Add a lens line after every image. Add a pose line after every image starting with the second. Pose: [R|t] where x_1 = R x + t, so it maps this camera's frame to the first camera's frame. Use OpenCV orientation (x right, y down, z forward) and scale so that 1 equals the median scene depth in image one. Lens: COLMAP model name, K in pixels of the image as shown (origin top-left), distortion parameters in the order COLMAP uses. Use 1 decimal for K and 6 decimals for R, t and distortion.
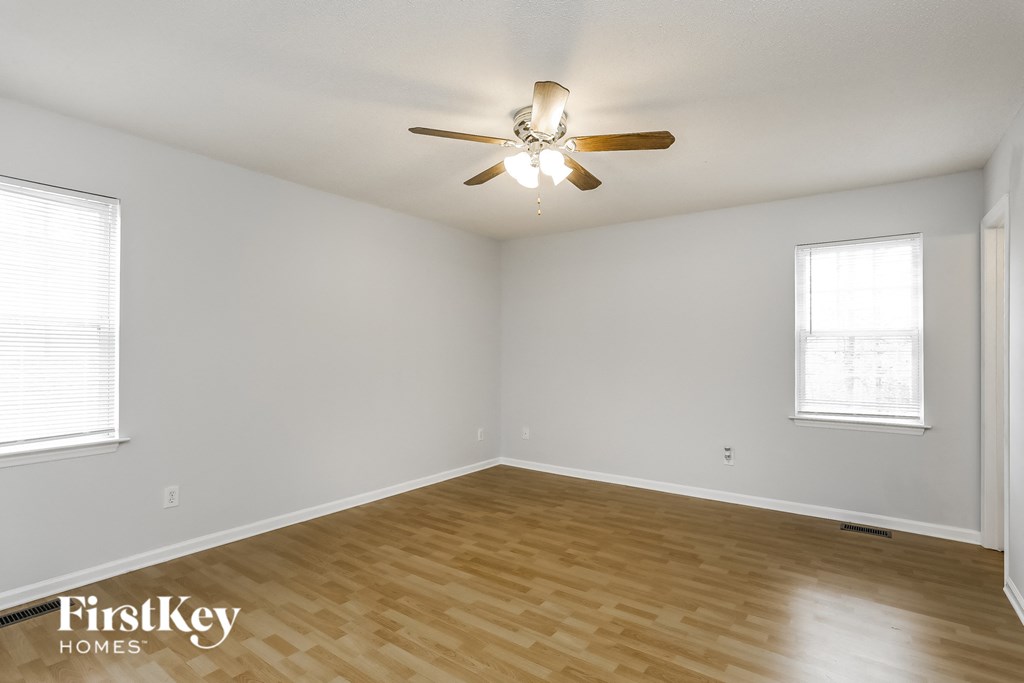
lens RADIAL K [[493.3, 0, 512.0], [0, 493.3, 341.5], [0, 0, 1]] dist [-0.047506, 0.029521]
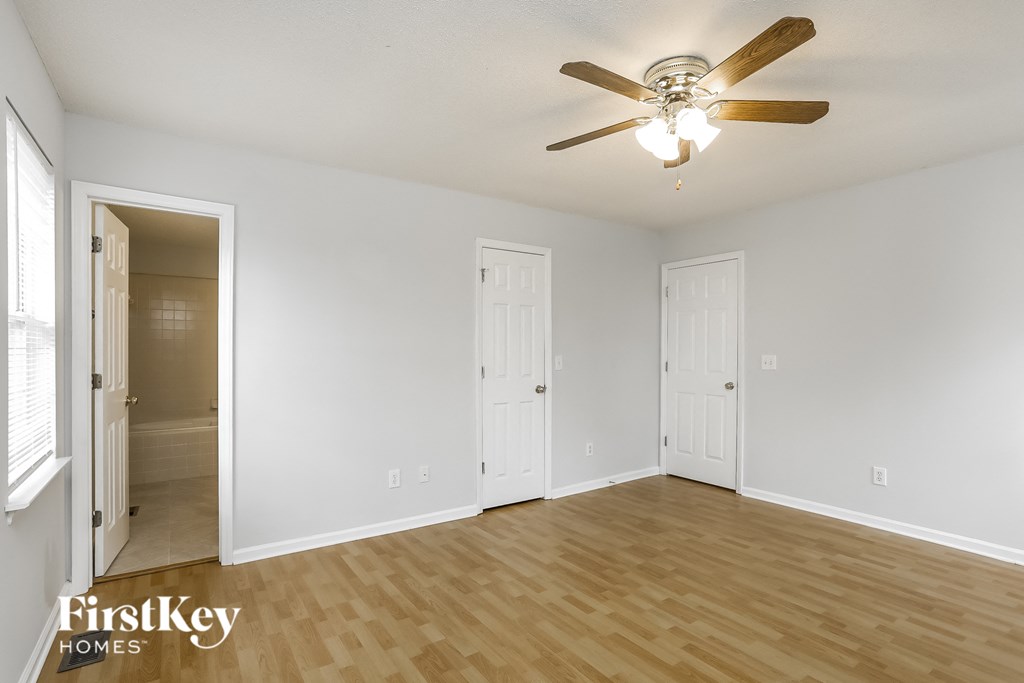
lens RADIAL K [[493.3, 0, 512.0], [0, 493.3, 341.5], [0, 0, 1]] dist [-0.047506, 0.029521]
pose [[-0.940894, 0.001474, 0.338698, 0.034465], [-0.008470, 0.999575, -0.027878, 0.026121], [-0.338595, -0.029099, -0.940482, 2.073132]]
